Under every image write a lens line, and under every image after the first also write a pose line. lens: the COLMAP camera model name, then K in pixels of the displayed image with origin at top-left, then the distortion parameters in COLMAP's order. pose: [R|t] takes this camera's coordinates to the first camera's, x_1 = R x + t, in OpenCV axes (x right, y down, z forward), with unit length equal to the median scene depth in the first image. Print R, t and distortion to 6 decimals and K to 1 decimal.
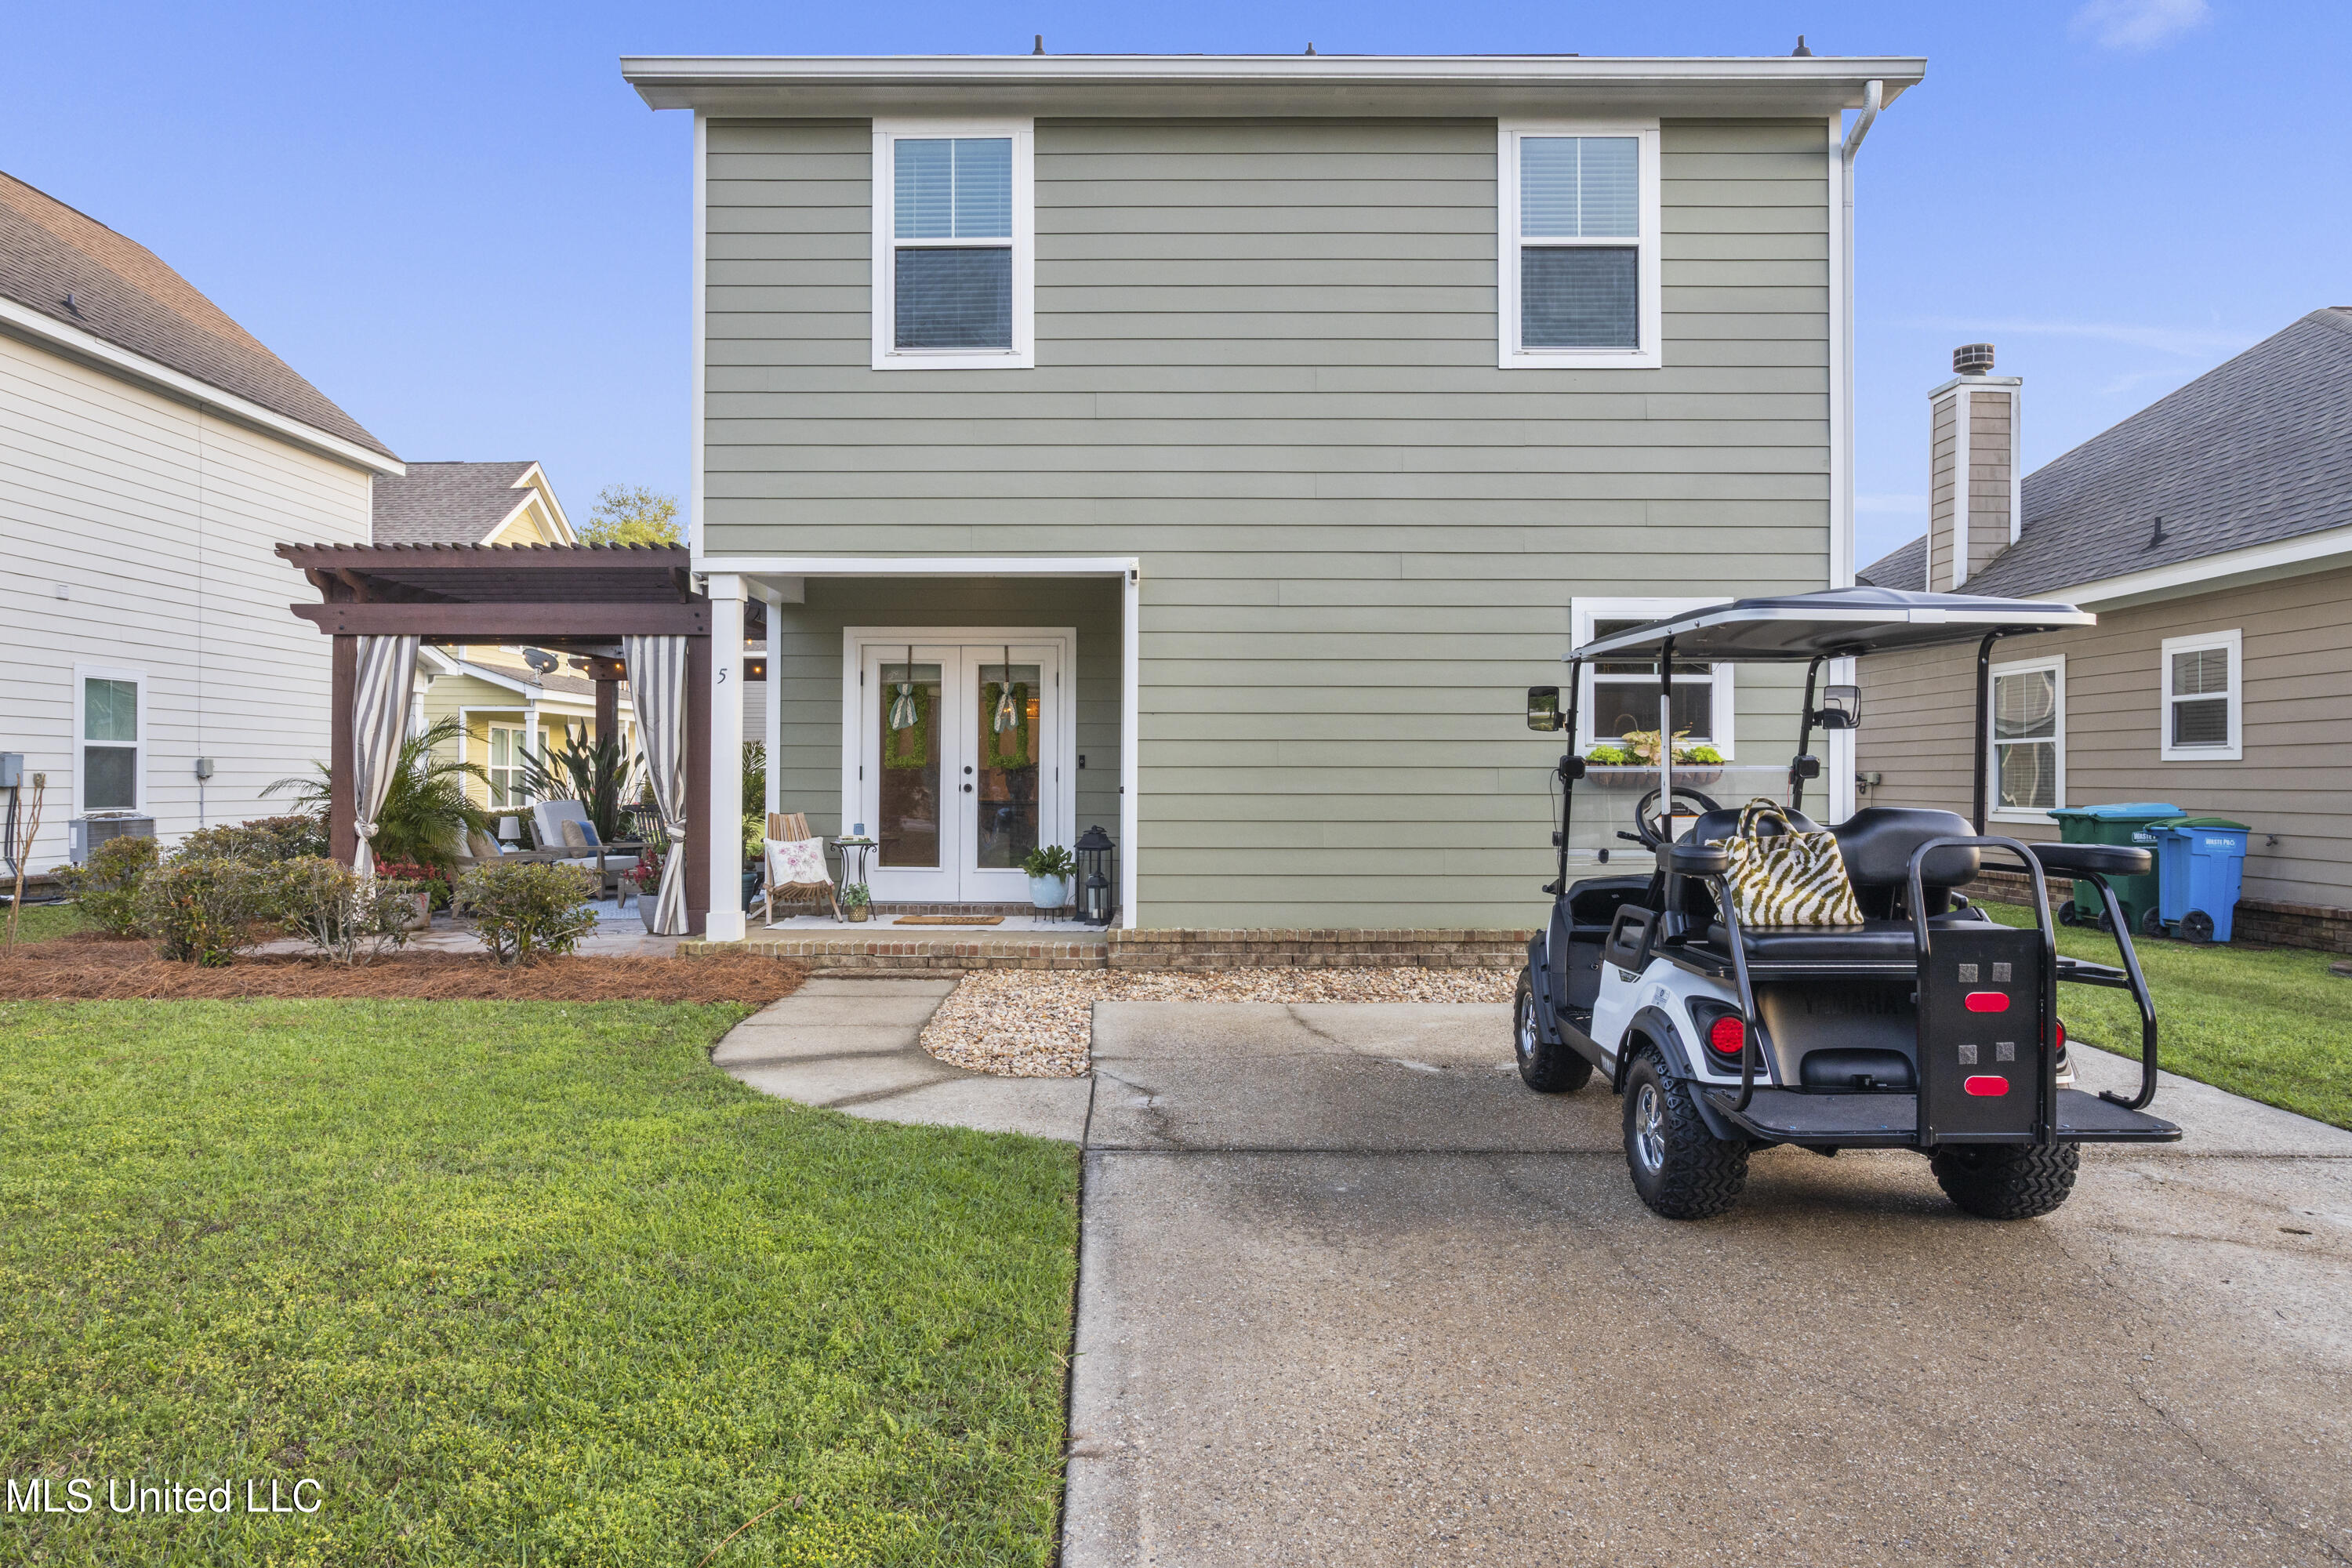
lens RADIAL K [[1174.2, 0, 1130.5], [0, 1174.2, 755.3], [0, 0, 1]] dist [0.001262, 0.000262]
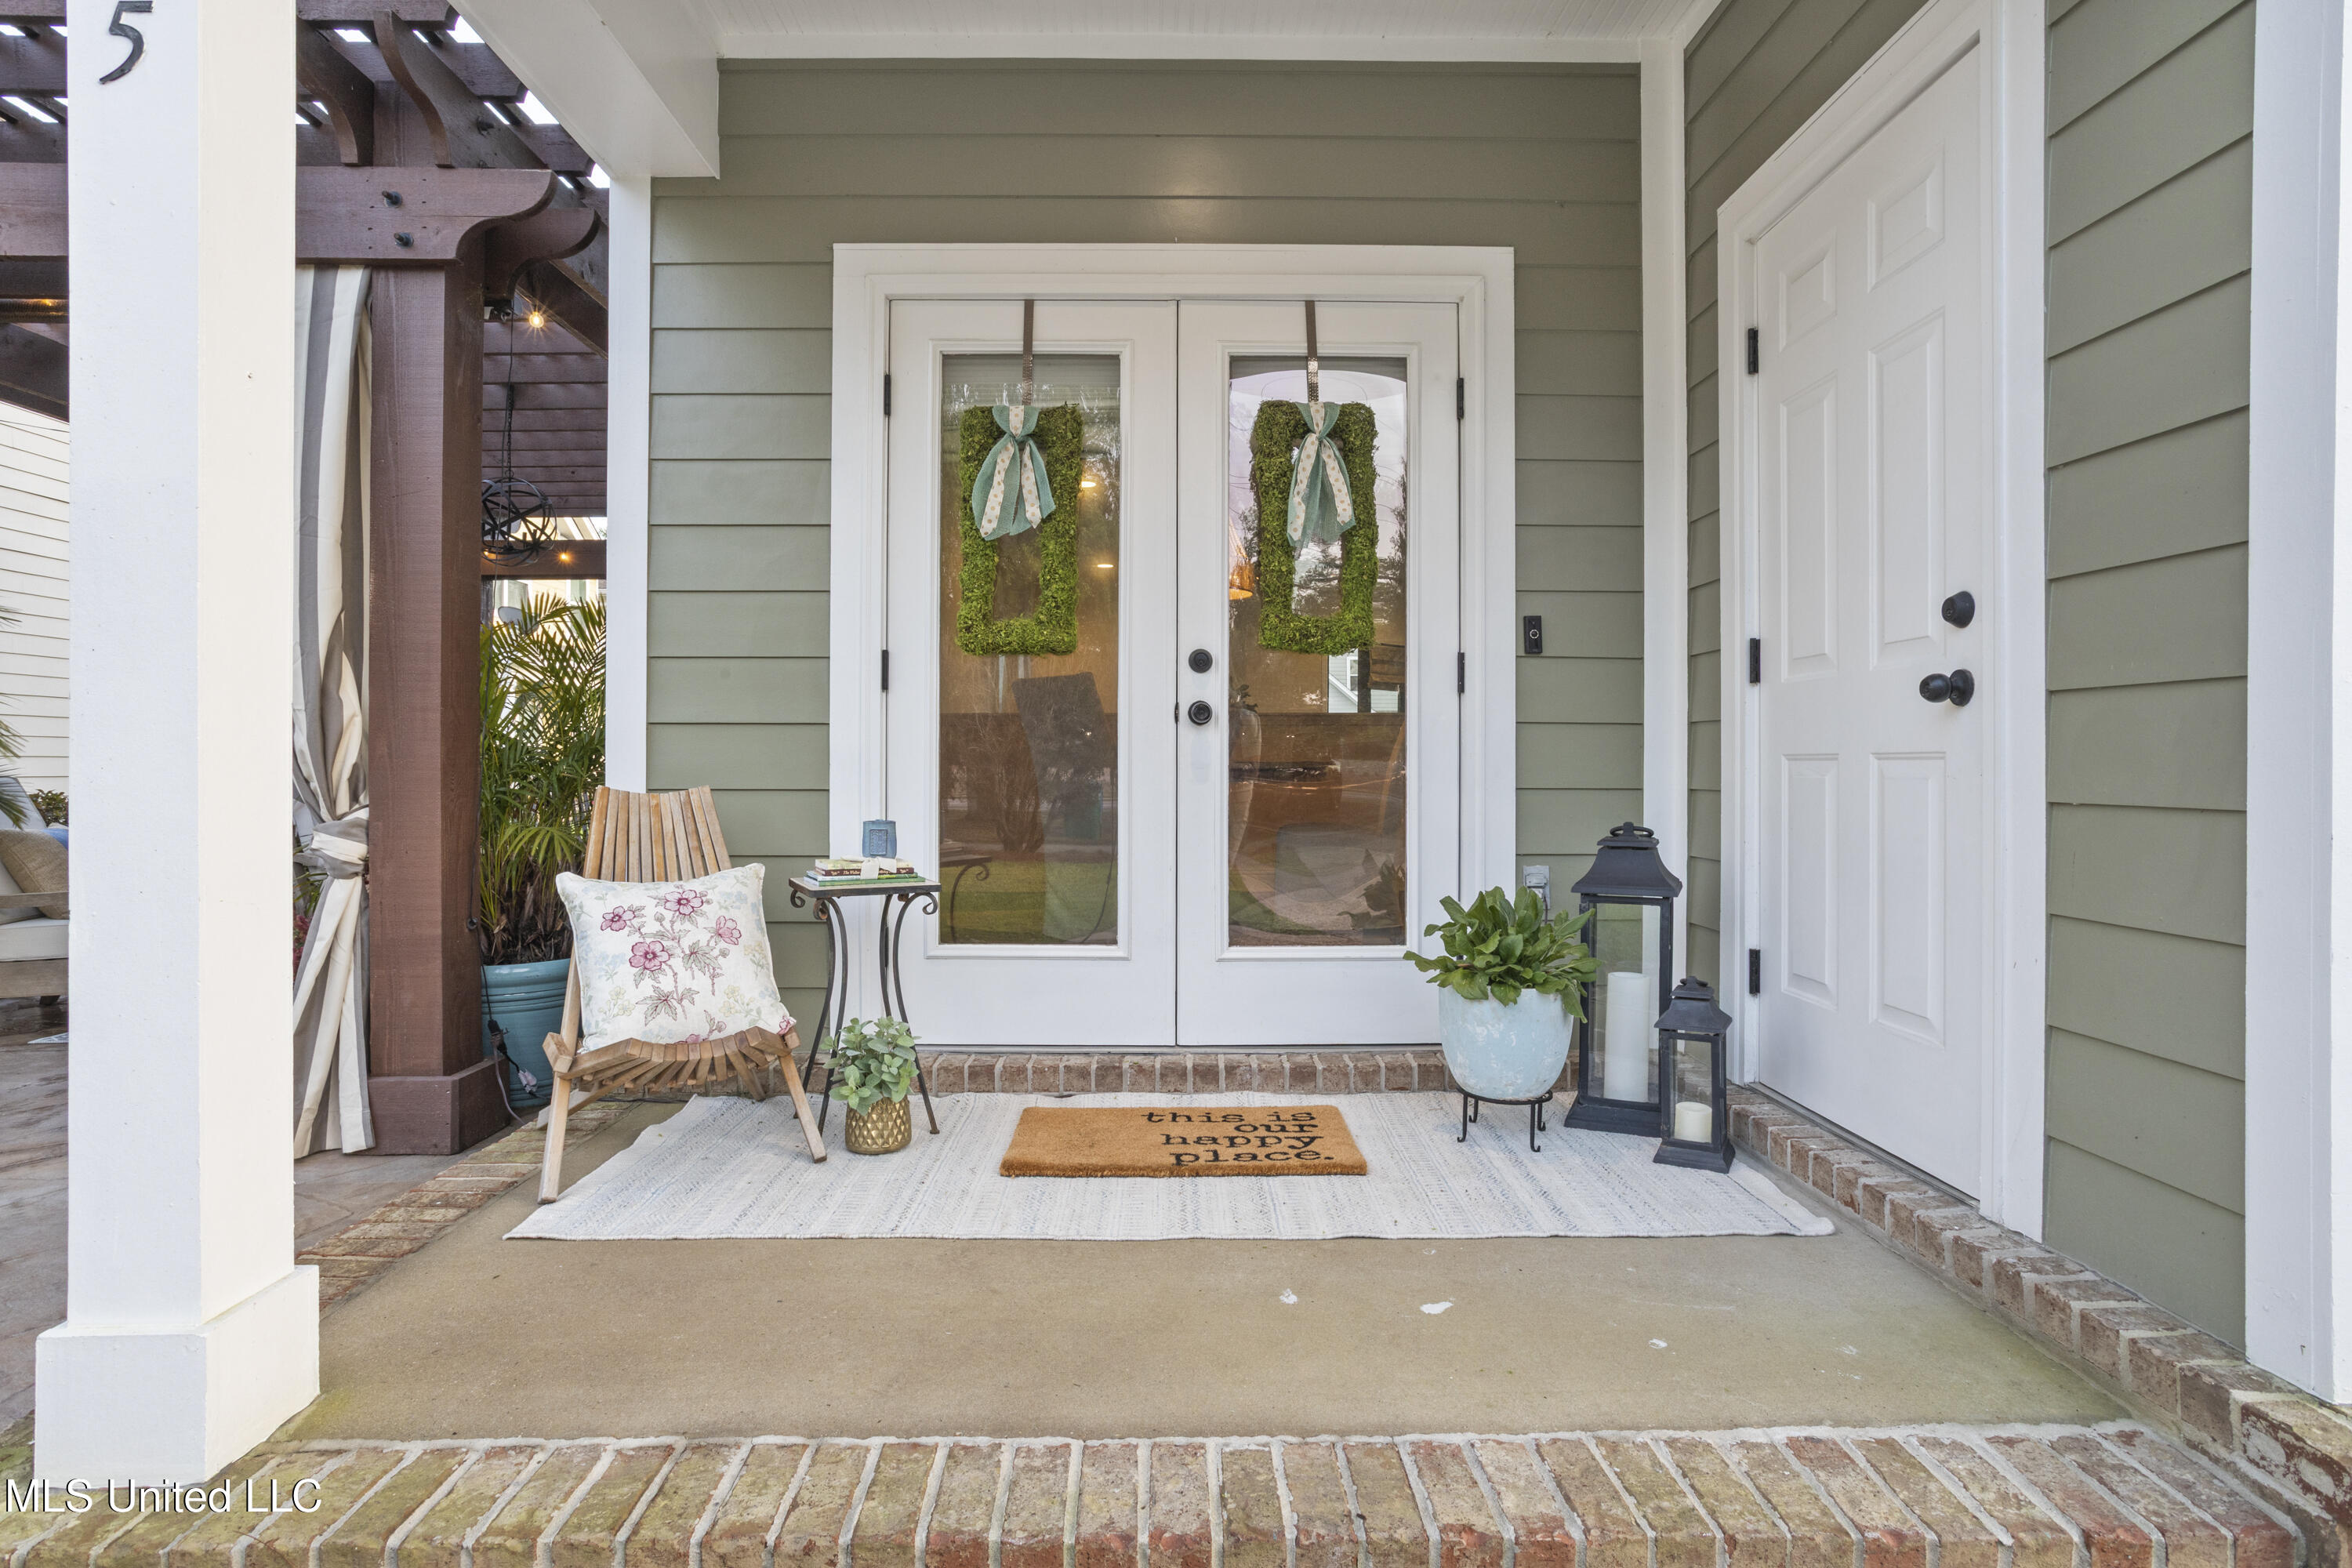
lens RADIAL K [[1140.5, 0, 1174.2], [0, 1140.5, 739.7], [0, 0, 1]] dist [-0.001574, -0.000175]
pose [[0.999668, -0.003396, 0.025547, -0.155385], [0.003319, 0.999990, 0.003084, 0.034601], [-0.025557, -0.002998, 0.999669, 0.672334]]
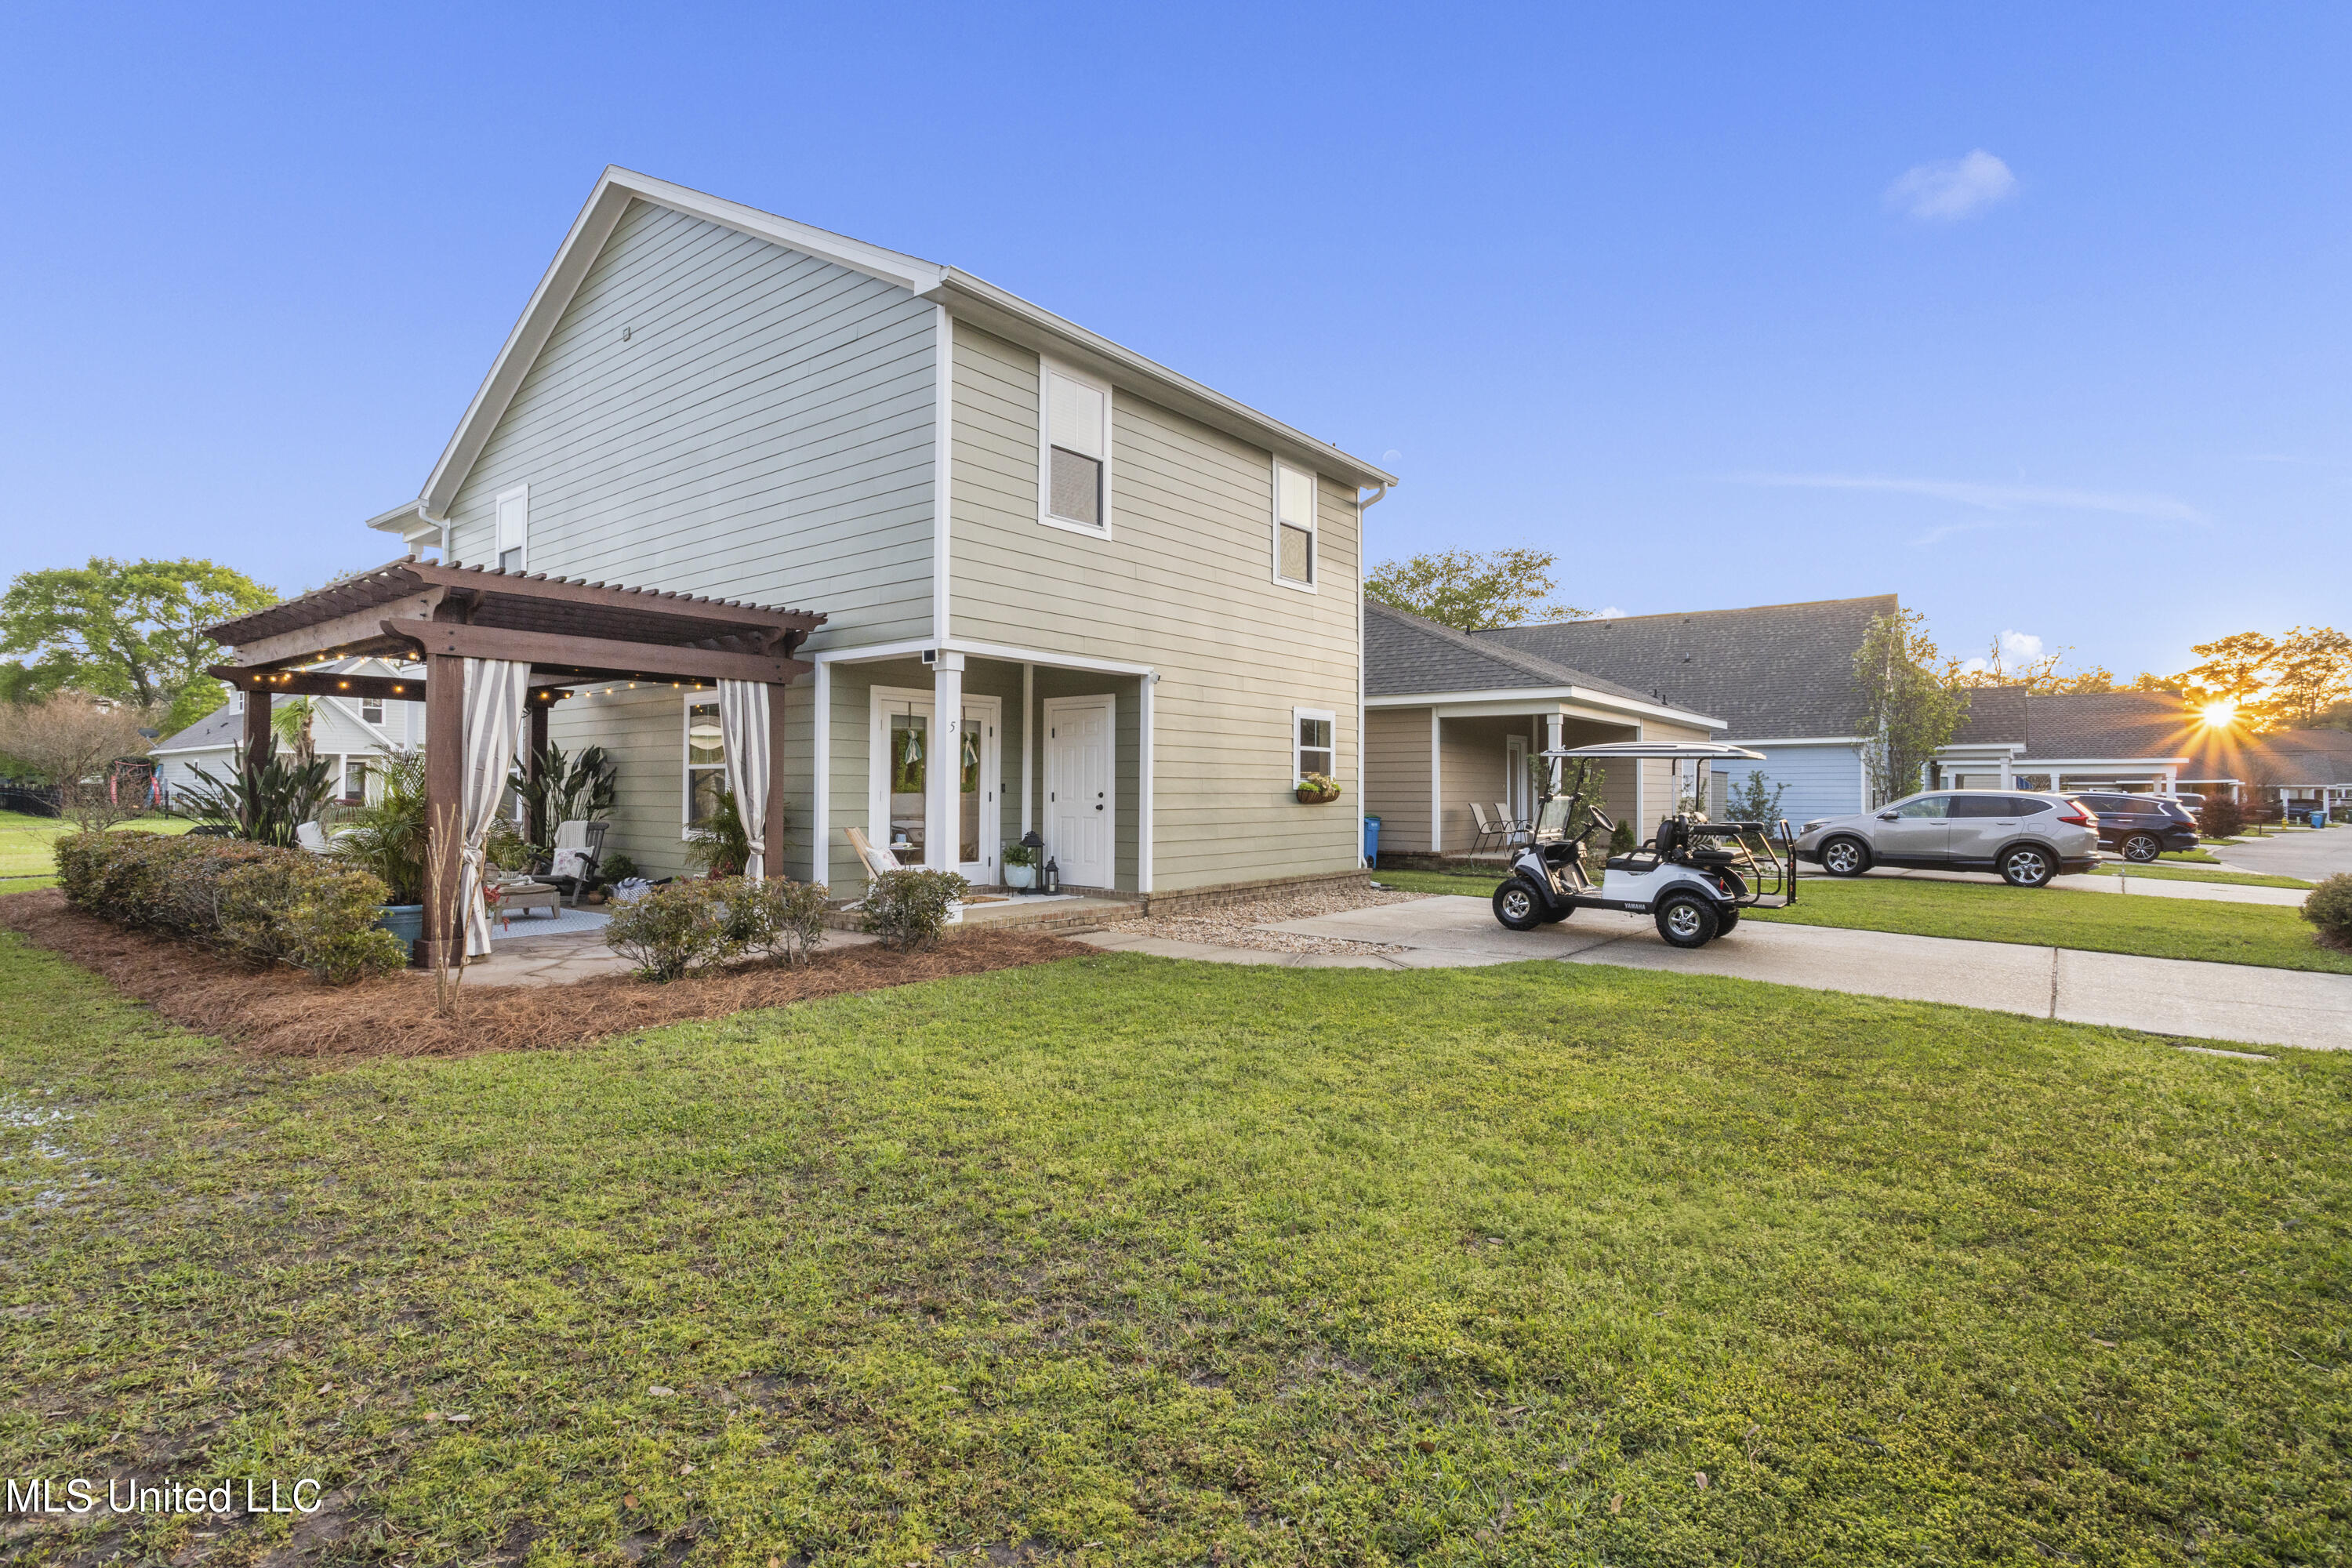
lens RADIAL K [[1127.7, 0, 1124.8], [0, 1127.7, 772.9], [0, 0, 1]] dist [0.030458, 0.000291]
pose [[0.642173, 0.010994, 0.766481, -1.009325], [-0.005234, 0.999937, -0.009957, -0.002756], [-0.766542, 0.002382, 0.642190, 0.007385]]
